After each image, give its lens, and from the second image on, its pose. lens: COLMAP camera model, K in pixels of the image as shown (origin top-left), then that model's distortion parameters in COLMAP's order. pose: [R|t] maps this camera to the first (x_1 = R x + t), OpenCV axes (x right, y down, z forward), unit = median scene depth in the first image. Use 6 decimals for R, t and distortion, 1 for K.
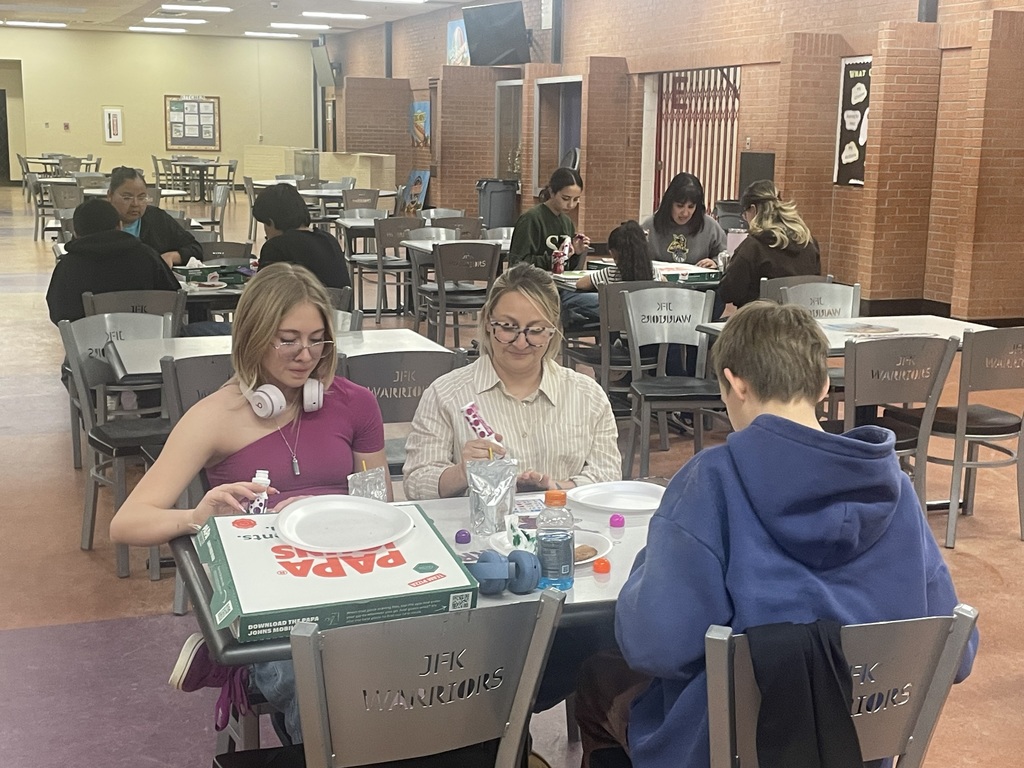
lens RADIAL K [[1367.9, 0, 512.0], [0, 1367.9, 384.0], [0, 0, 1]] dist [0.030719, 0.004457]
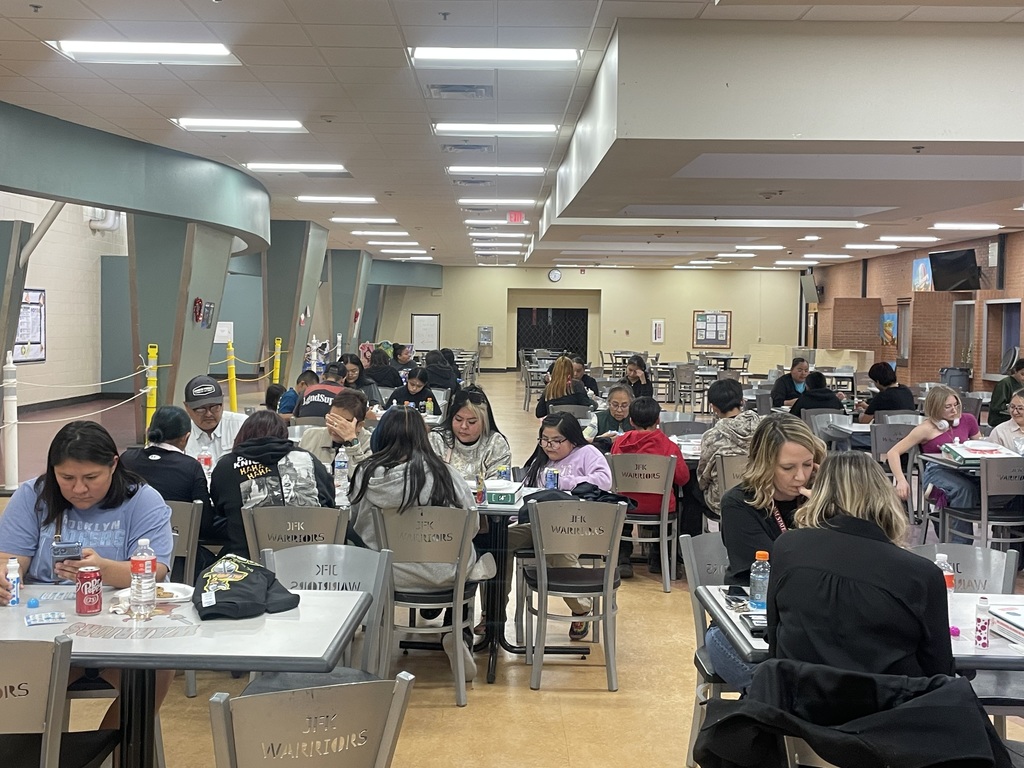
lens RADIAL K [[1044.4, 0, 512.0], [0, 1044.4, 384.0], [0, 0, 1]] dist [0.000443, -0.006774]
pose [[0.923396, 0.012850, -0.383634, -0.011283], [-0.064036, 0.990591, -0.120952, 0.019035], [0.378470, 0.136253, 0.915530, -0.114004]]
